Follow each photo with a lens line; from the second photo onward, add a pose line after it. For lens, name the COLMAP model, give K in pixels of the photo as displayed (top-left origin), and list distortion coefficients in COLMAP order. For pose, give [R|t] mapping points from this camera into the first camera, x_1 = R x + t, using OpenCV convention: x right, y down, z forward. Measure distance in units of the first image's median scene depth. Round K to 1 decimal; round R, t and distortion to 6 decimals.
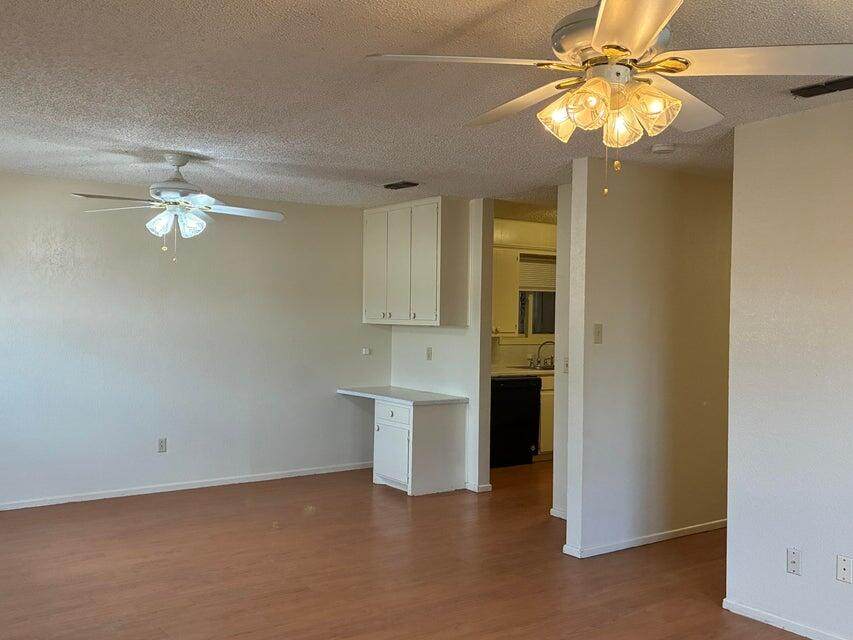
lens RADIAL K [[815.1, 0, 427.4], [0, 815.1, 318.0], [0, 0, 1]] dist [0.009829, 0.000000]
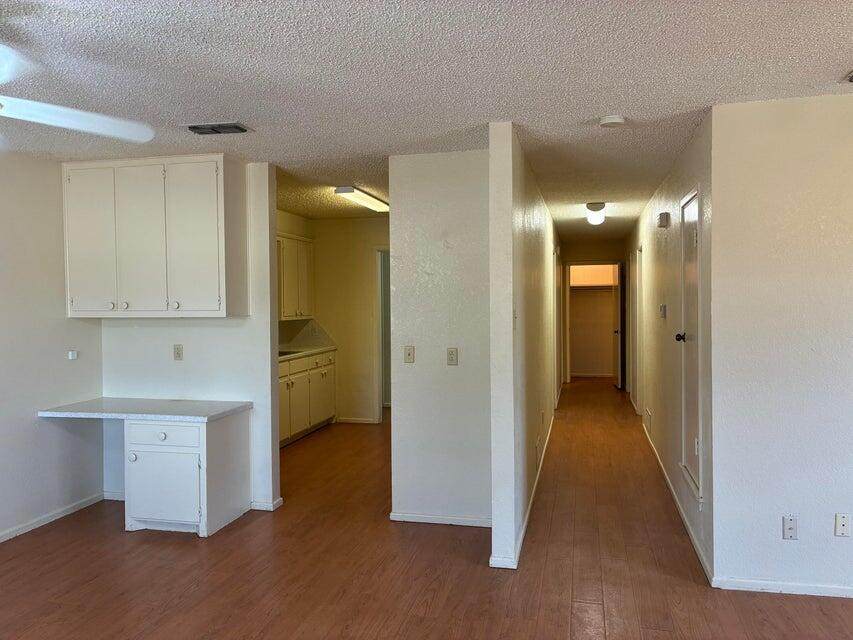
lens RADIAL K [[651.6, 0, 426.2], [0, 651.6, 322.2], [0, 0, 1]] dist [0.014267, 0.000544]
pose [[0.749034, -0.050230, 0.660625, -0.255094], [0.024060, 0.998526, 0.048641, -0.011751], [-0.662095, -0.020539, 0.749138, 0.382828]]
